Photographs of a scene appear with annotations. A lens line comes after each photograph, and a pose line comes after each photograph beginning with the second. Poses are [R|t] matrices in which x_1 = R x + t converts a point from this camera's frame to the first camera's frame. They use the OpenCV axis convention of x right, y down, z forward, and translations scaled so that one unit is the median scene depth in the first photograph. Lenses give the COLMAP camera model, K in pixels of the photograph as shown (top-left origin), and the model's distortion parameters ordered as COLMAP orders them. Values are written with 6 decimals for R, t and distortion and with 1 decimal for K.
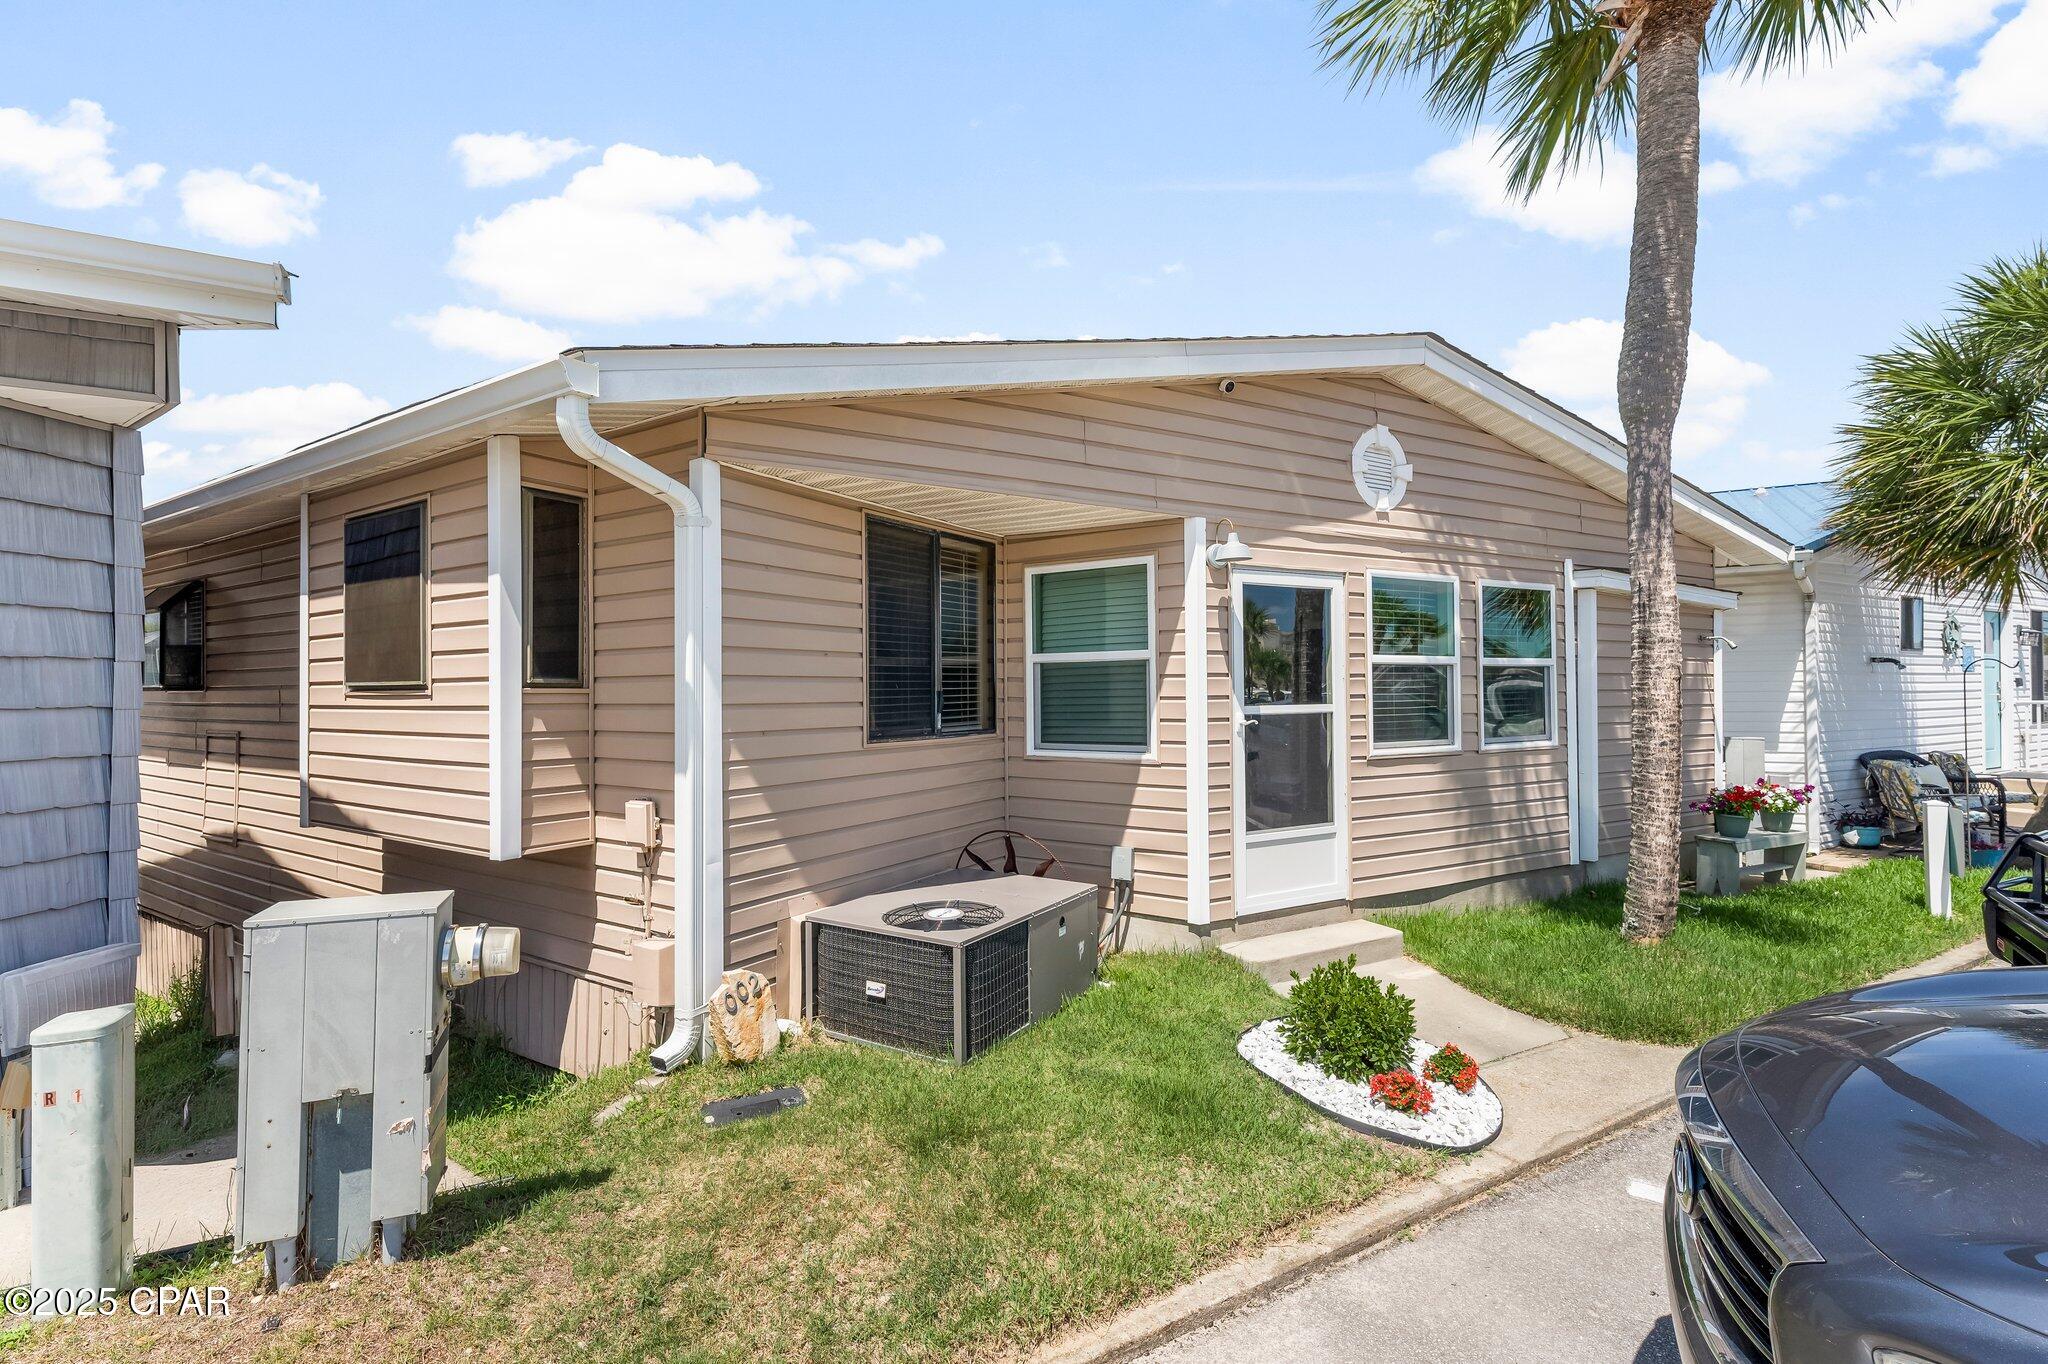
lens RADIAL K [[892.3, 0, 1024.7], [0, 892.3, 682.0], [0, 0, 1]] dist [0.004274, -0.000730]
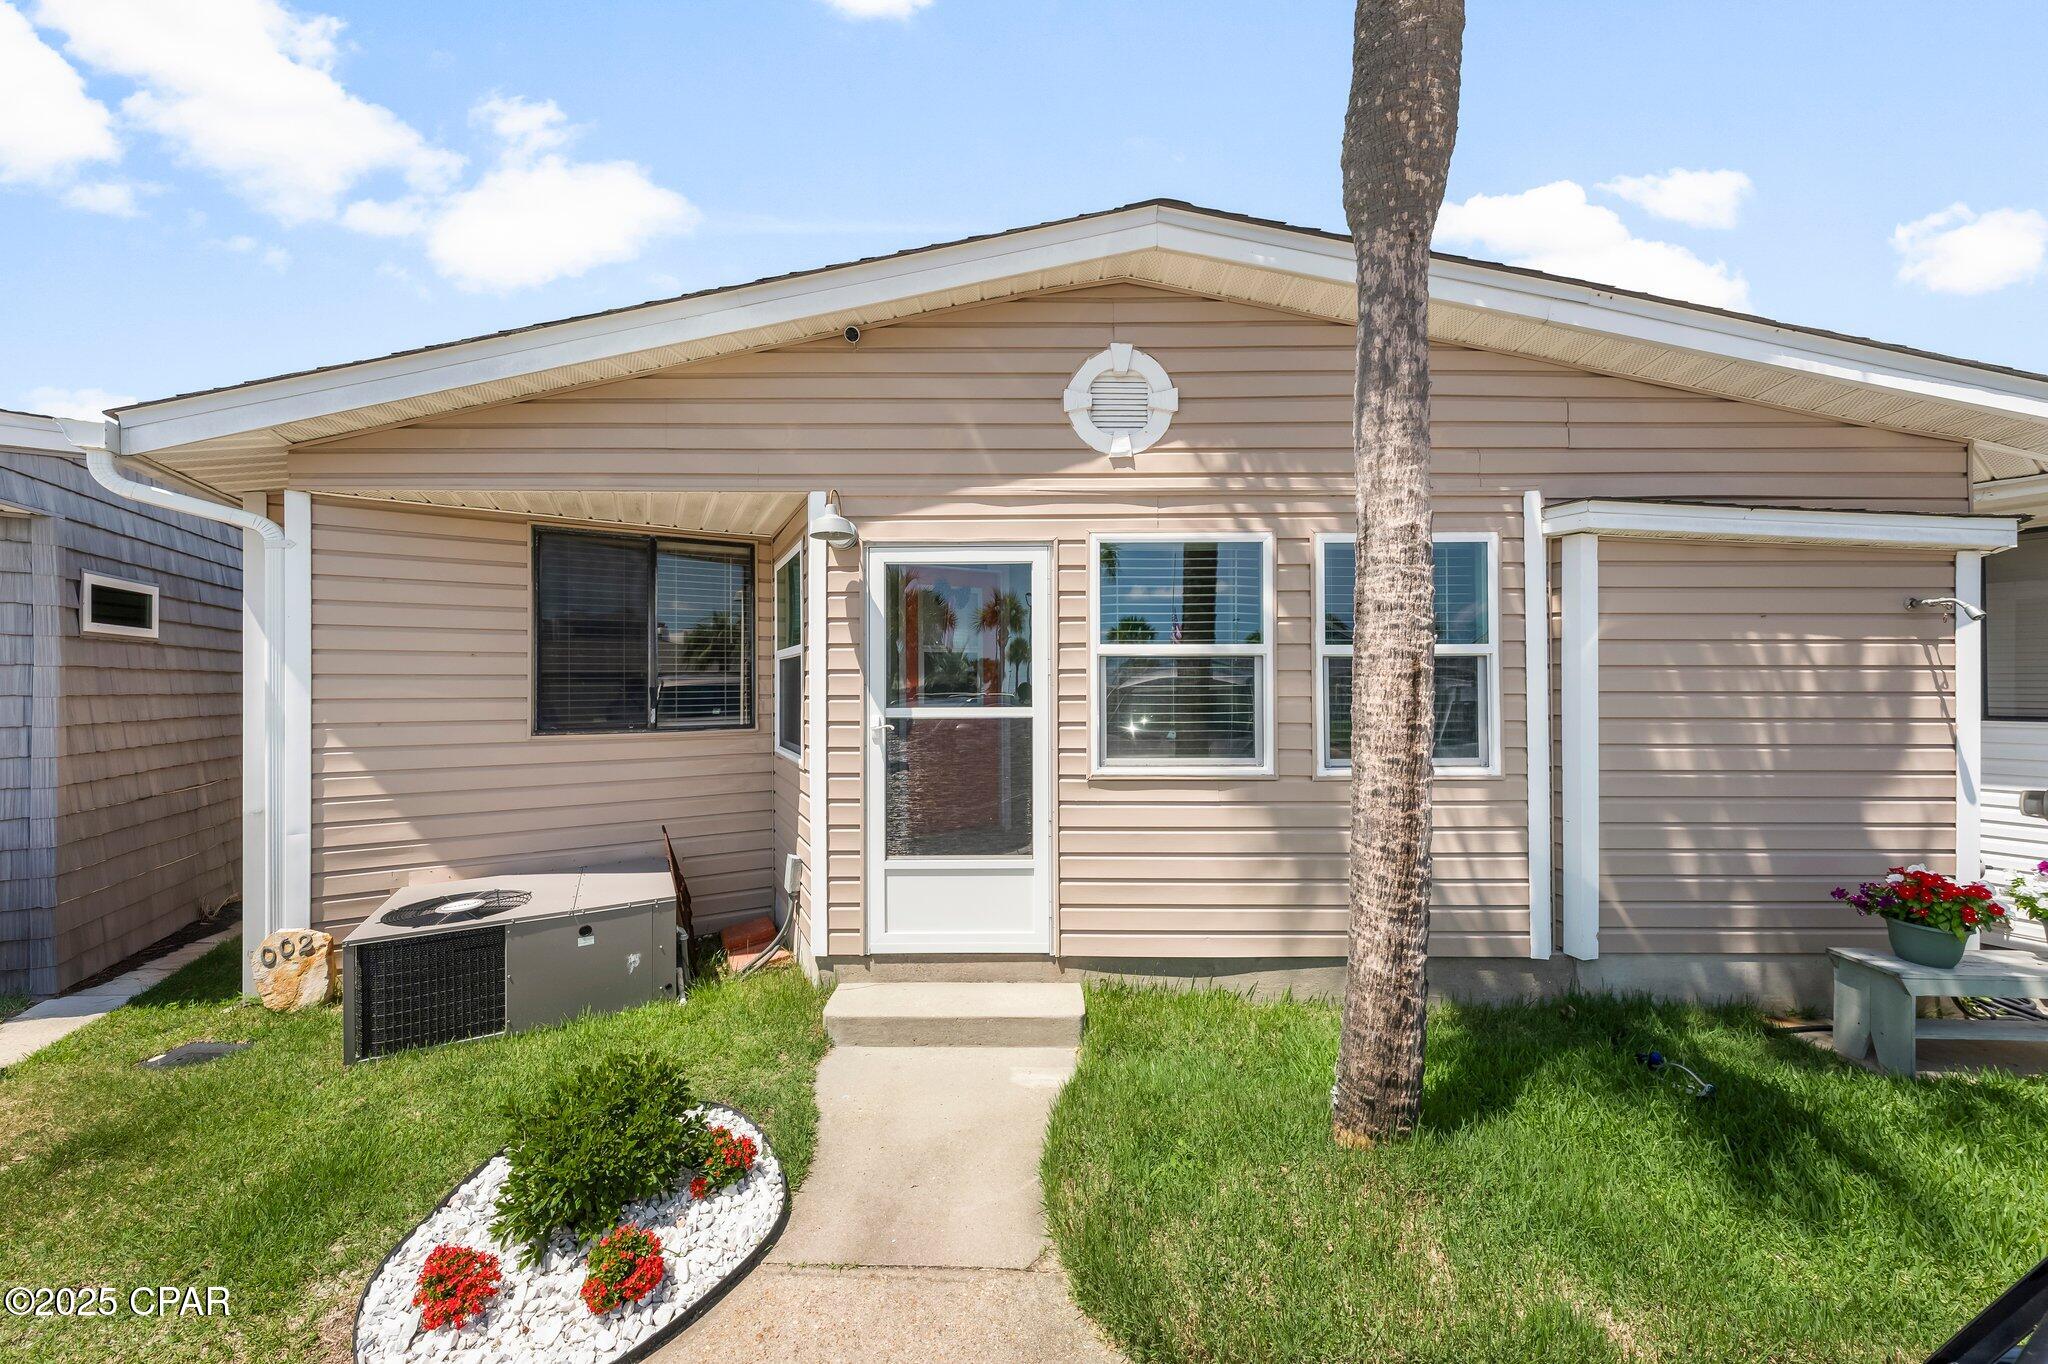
lens RADIAL K [[698.8, 0, 1023.7], [0, 698.8, 679.5], [0, 0, 1]] dist [-0.000409, -0.000236]
pose [[0.876549, 0.002324, -0.481307, 0.639687], [0.000760, 0.999980, 0.006213, -0.003762], [0.481312, -0.005811, 0.876530, 0.450691]]
